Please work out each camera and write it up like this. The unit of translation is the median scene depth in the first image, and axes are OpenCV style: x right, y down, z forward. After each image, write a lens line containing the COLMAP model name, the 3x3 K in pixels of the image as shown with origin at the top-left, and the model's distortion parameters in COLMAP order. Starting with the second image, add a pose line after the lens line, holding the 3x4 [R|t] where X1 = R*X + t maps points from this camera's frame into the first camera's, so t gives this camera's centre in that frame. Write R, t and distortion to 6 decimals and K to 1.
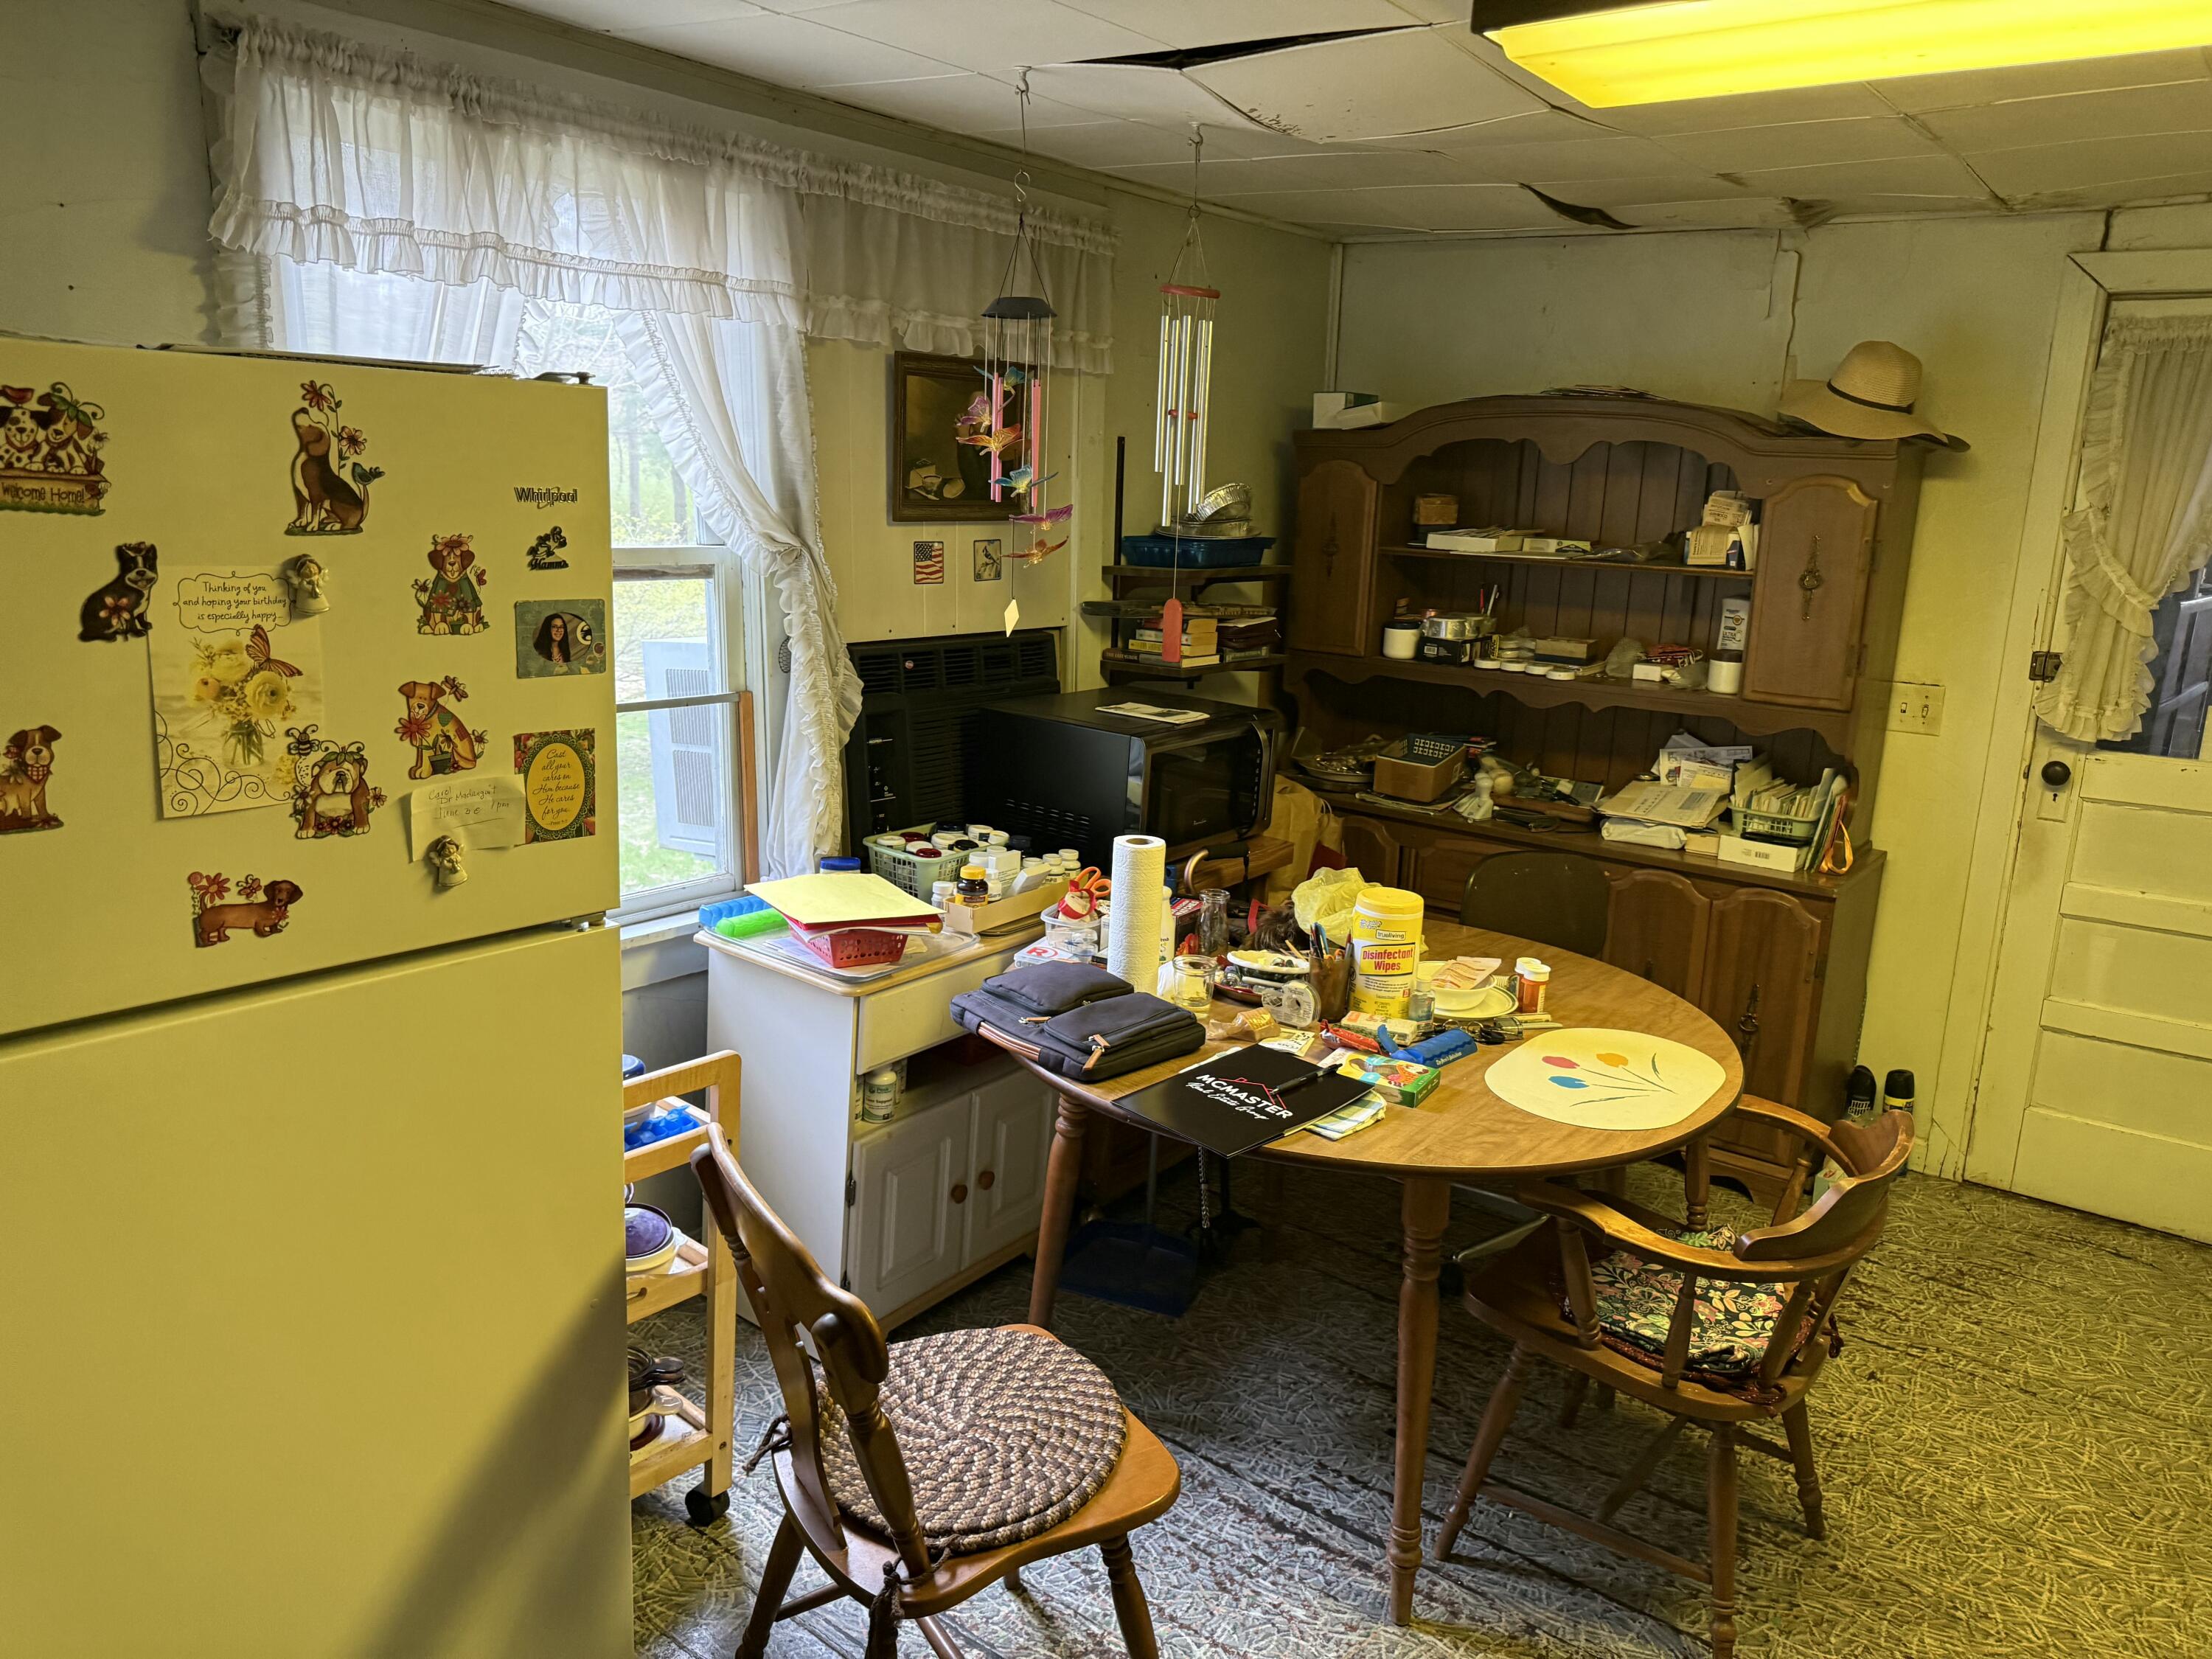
lens RADIAL K [[1667.4, 0, 1173.5], [0, 1667.4, 821.8], [0, 0, 1]] dist [0.124080, -0.201794]
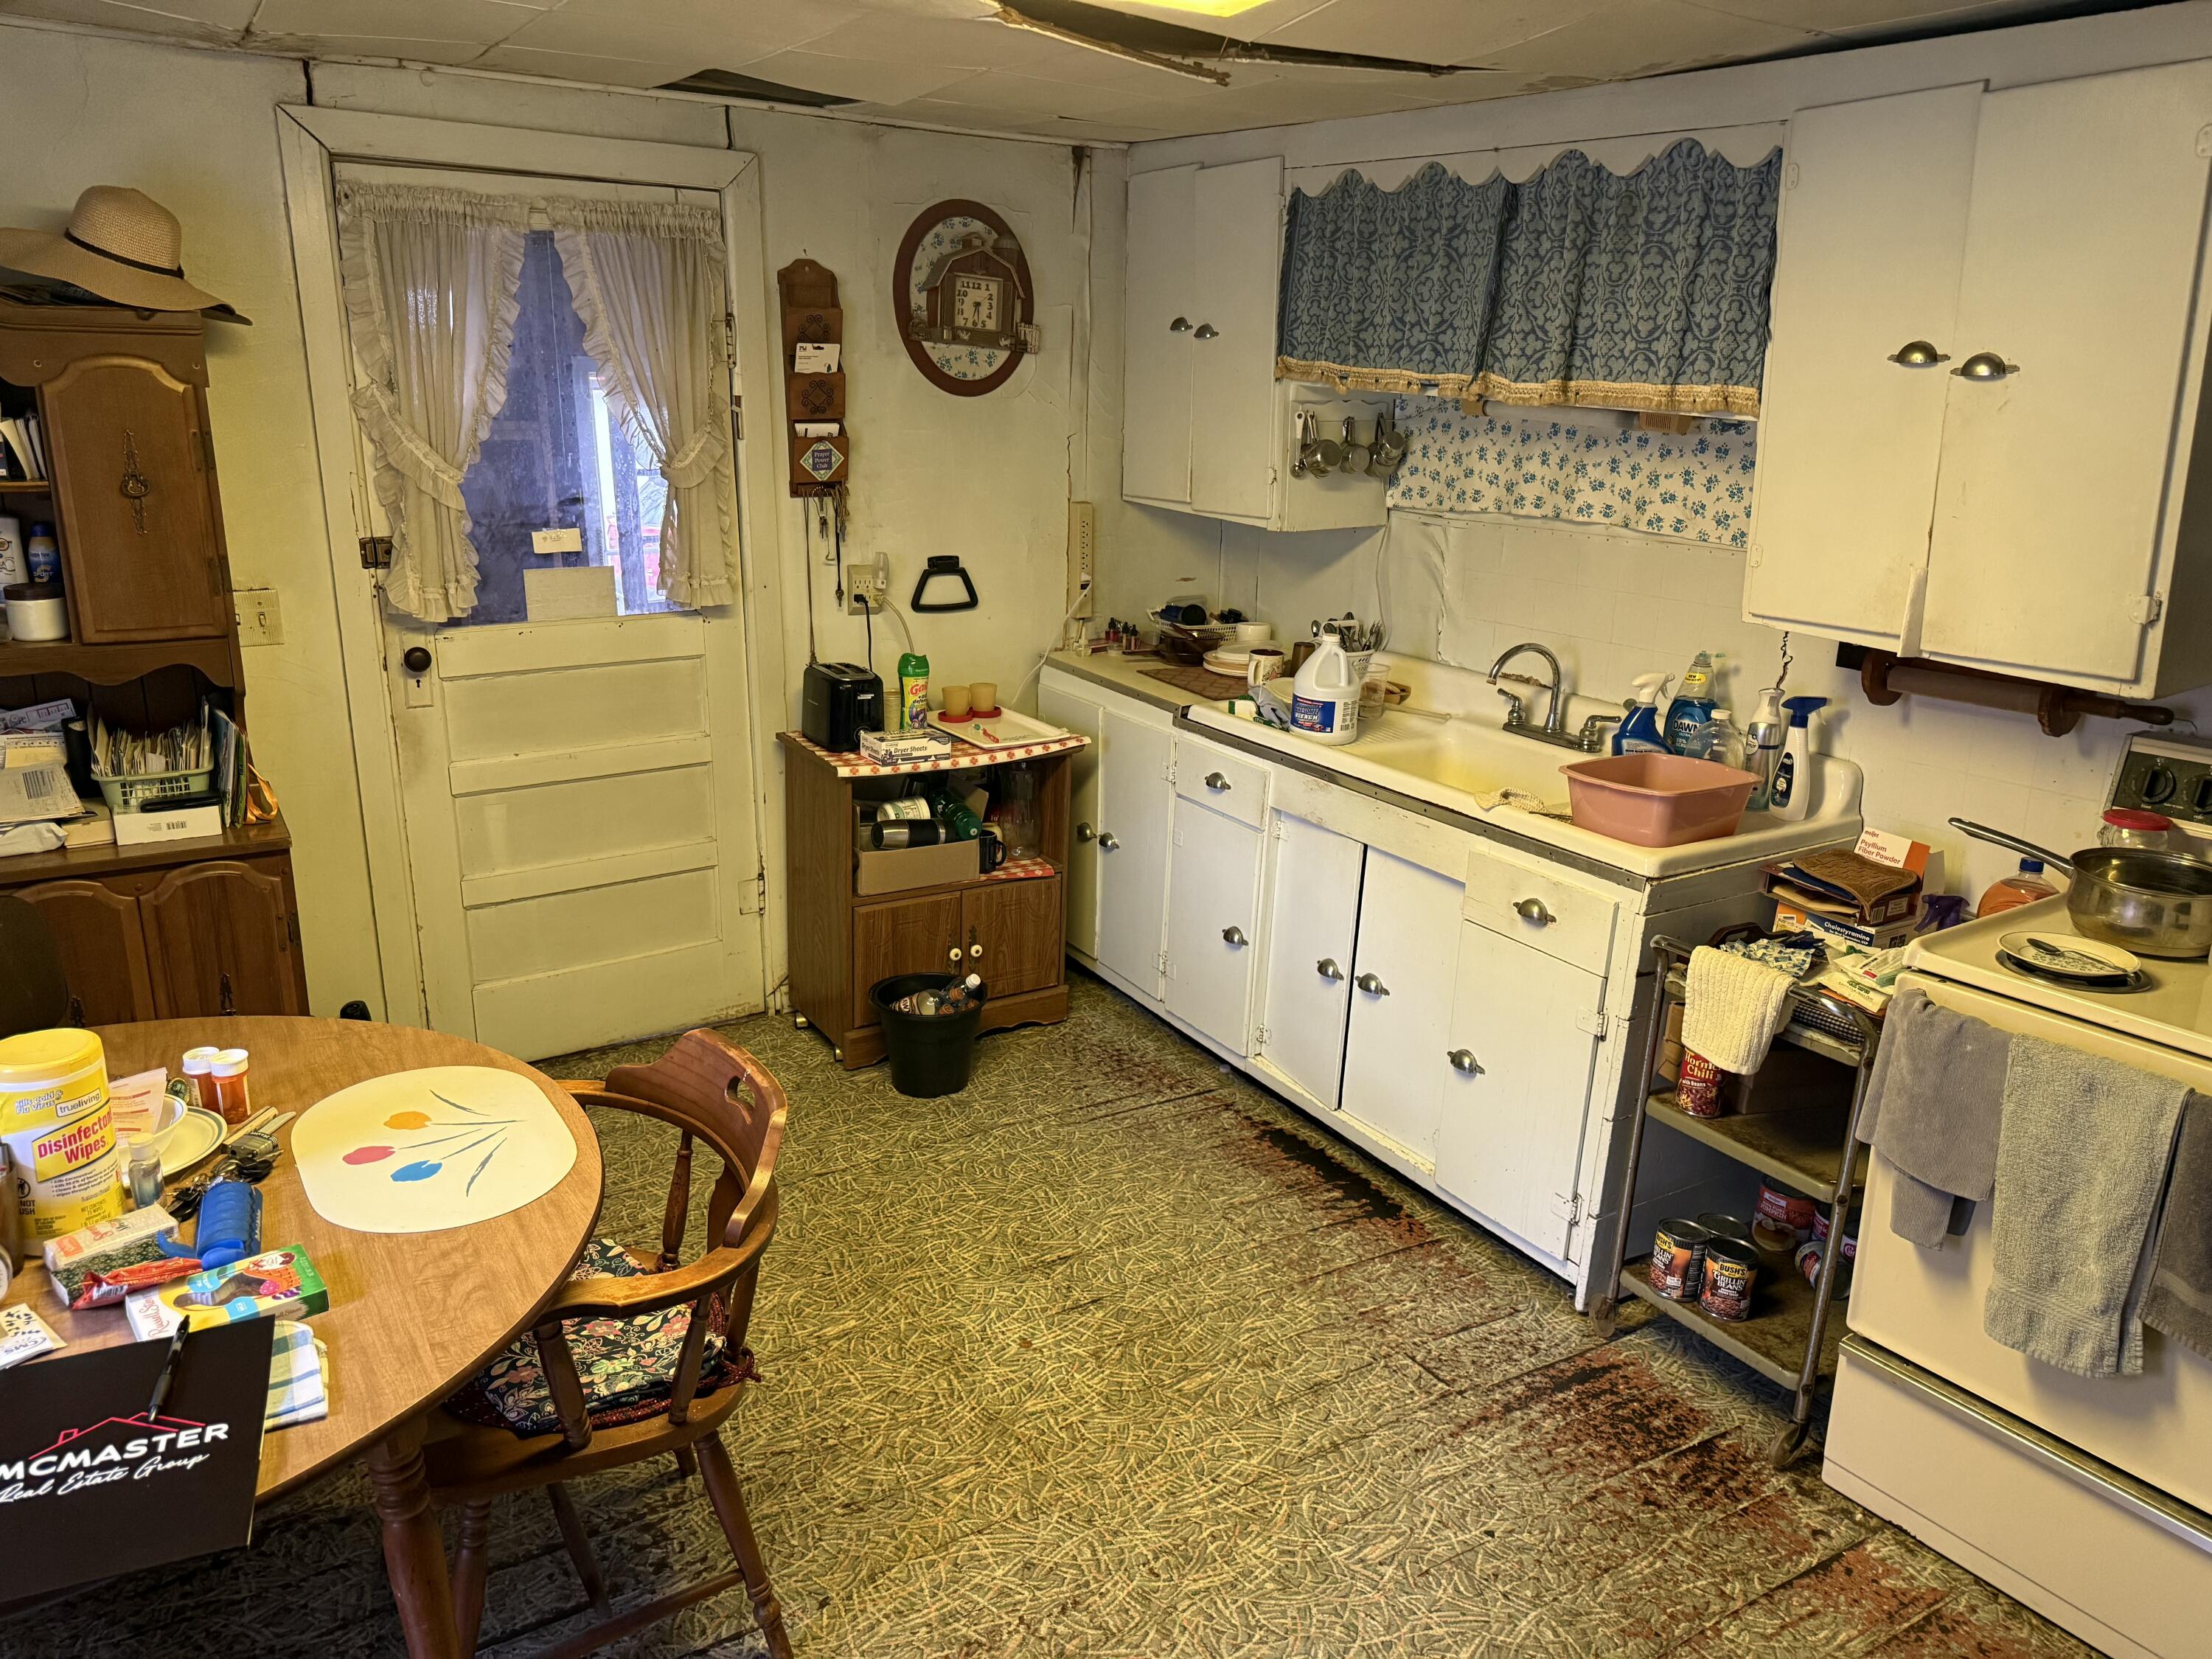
lens RADIAL K [[1581.3, 0, 1108.3], [0, 1581.3, 788.7], [0, 0, 1]] dist [0.005167, -0.006366]
pose [[0.341155, -0.269153, 0.900650, -0.251767], [0.189030, 0.958201, 0.214750, -0.104313], [-0.920804, 0.096987, 0.377773, 0.395454]]
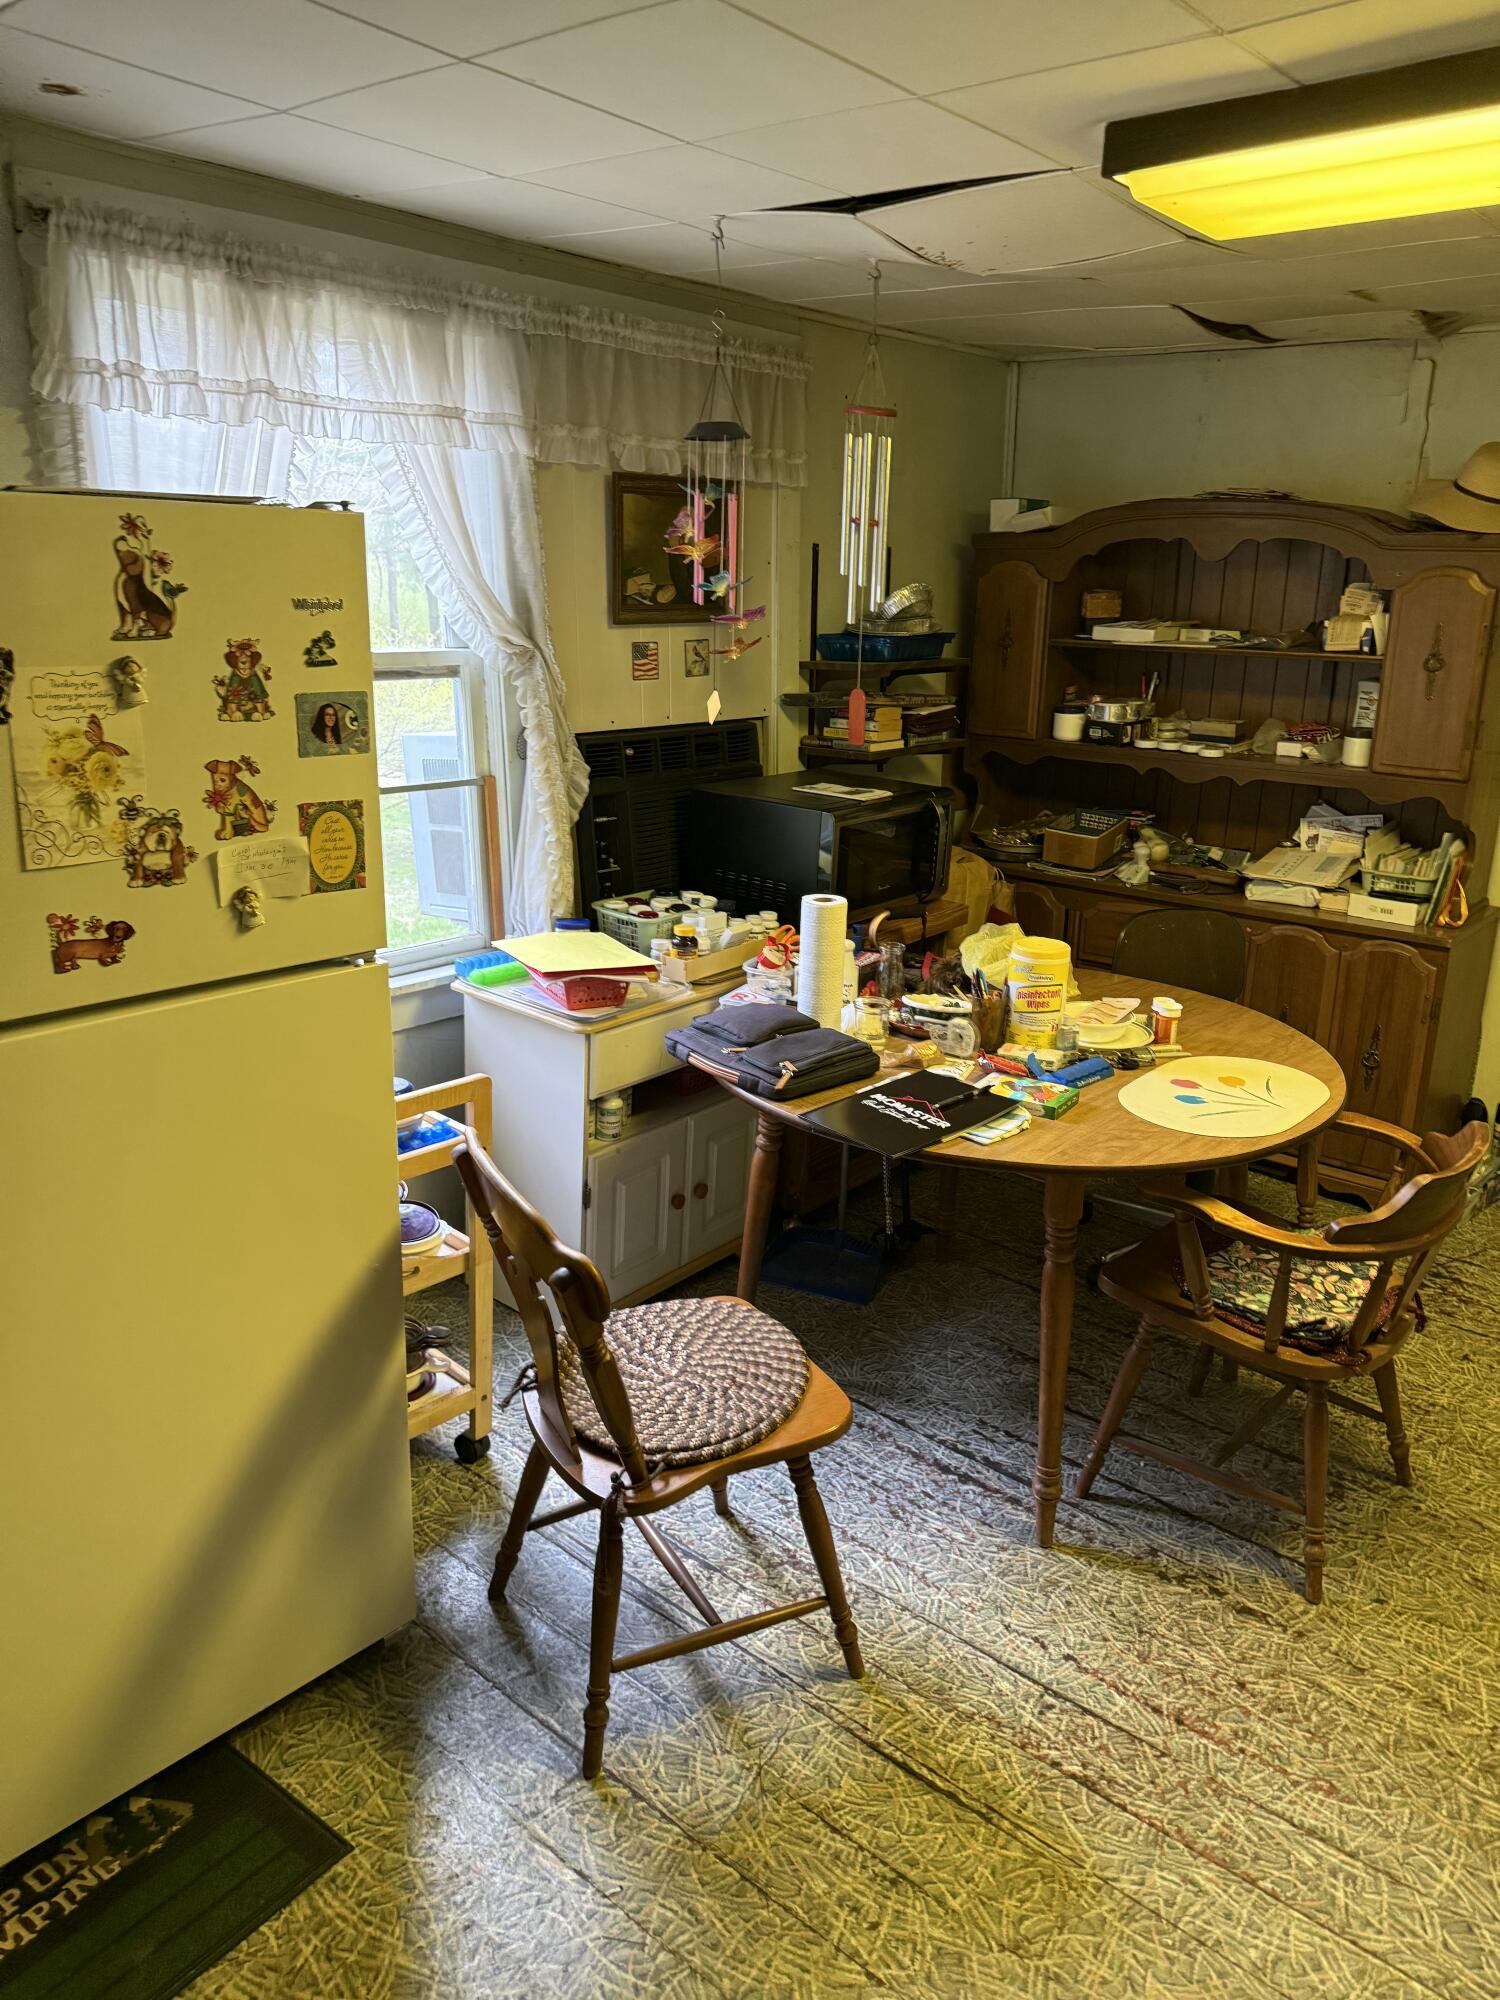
lens RADIAL K [[1539.6, 0, 813.9], [0, 1539.6, 996.3], [0, 0, 1]] dist [0.100508, -0.140125]
pose [[0.998707, -0.006436, -0.050424, 0.026775], [0.009357, 0.998278, 0.057913, 0.017552], [0.049964, -0.058310, 0.997047, -0.076626]]
